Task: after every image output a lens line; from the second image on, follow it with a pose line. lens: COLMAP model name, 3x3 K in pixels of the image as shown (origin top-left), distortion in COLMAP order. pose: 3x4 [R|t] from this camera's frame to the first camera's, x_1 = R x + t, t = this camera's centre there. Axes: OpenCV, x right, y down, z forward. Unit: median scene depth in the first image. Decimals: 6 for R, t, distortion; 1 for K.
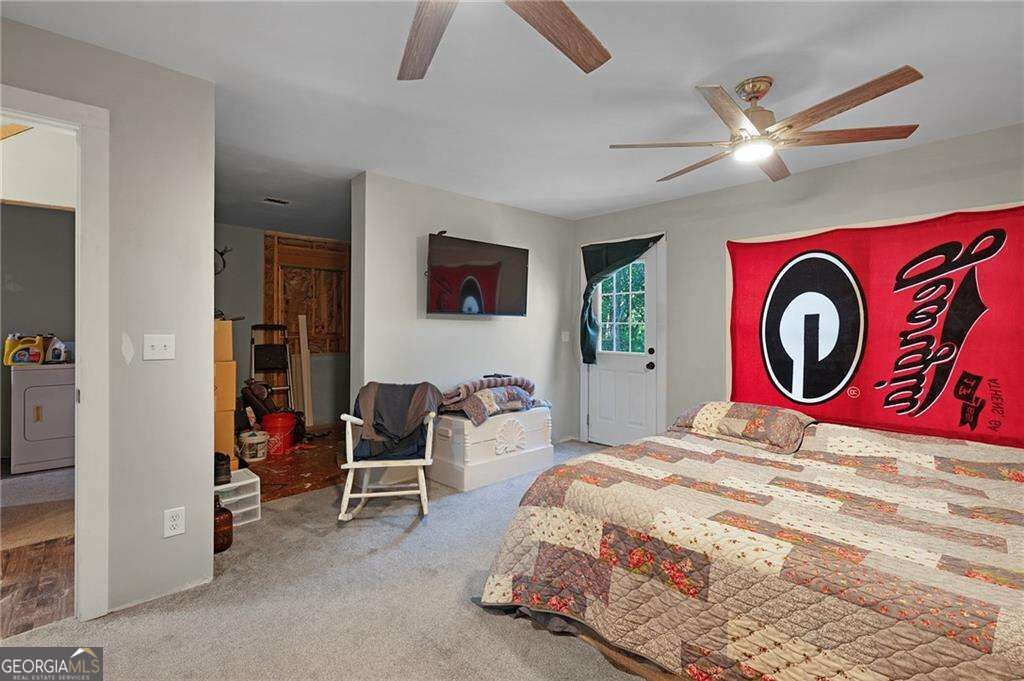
lens RADIAL K [[466.7, 0, 497.4], [0, 466.7, 325.5], [0, 0, 1]] dist [-0.003234, 0.001843]
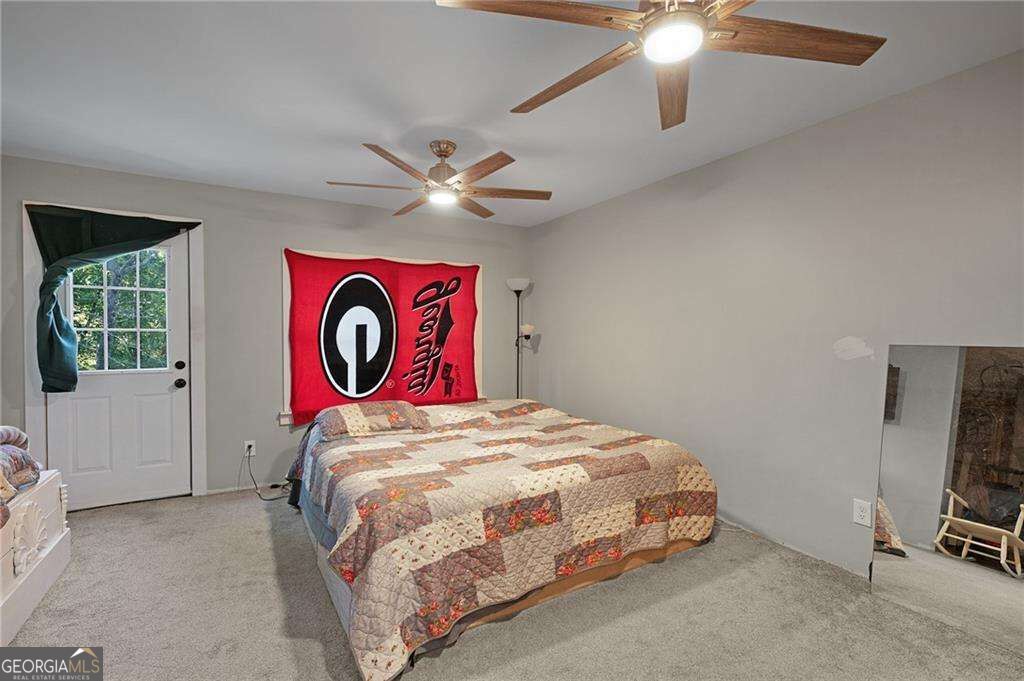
lens RADIAL K [[466.7, 0, 515.9], [0, 466.7, 341.4], [0, 0, 1]] dist [-0.003234, 0.001843]
pose [[0.189303, -0.016170, 0.981786, -0.524237], [-0.003499, 0.999847, 0.017142, -0.002462], [-0.981913, -0.006680, 0.189217, 0.437086]]
